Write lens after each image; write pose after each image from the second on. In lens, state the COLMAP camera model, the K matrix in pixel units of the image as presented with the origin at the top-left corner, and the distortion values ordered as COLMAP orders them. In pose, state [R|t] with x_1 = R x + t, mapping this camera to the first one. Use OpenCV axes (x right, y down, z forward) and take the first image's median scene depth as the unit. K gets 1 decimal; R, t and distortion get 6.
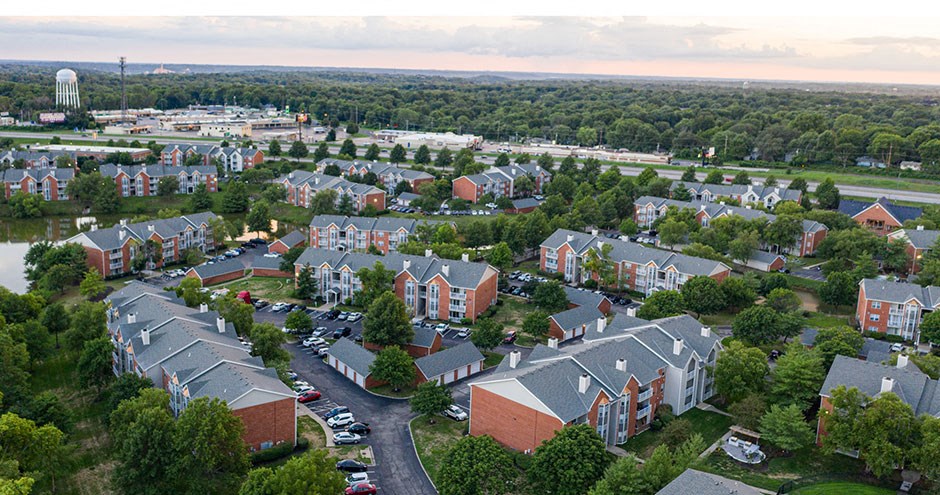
lens RADIAL K [[816.7, 0, 468.6], [0, 816.7, 246.5], [0, 0, 1]] dist [0.008362, 0.012092]
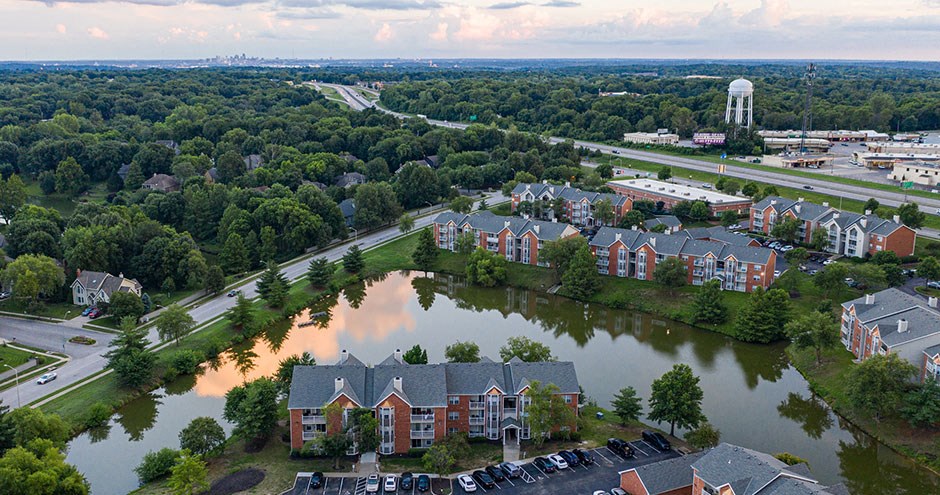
lens RADIAL K [[816.7, 0, 471.9], [0, 816.7, 246.7], [0, 0, 1]] dist [0.008362, 0.012092]
pose [[0.554816, 0.179606, -0.812355, 0.049529], [-0.176617, 0.979591, 0.095956, -0.107292], [0.813010, 0.090238, 0.575214, 0.423886]]
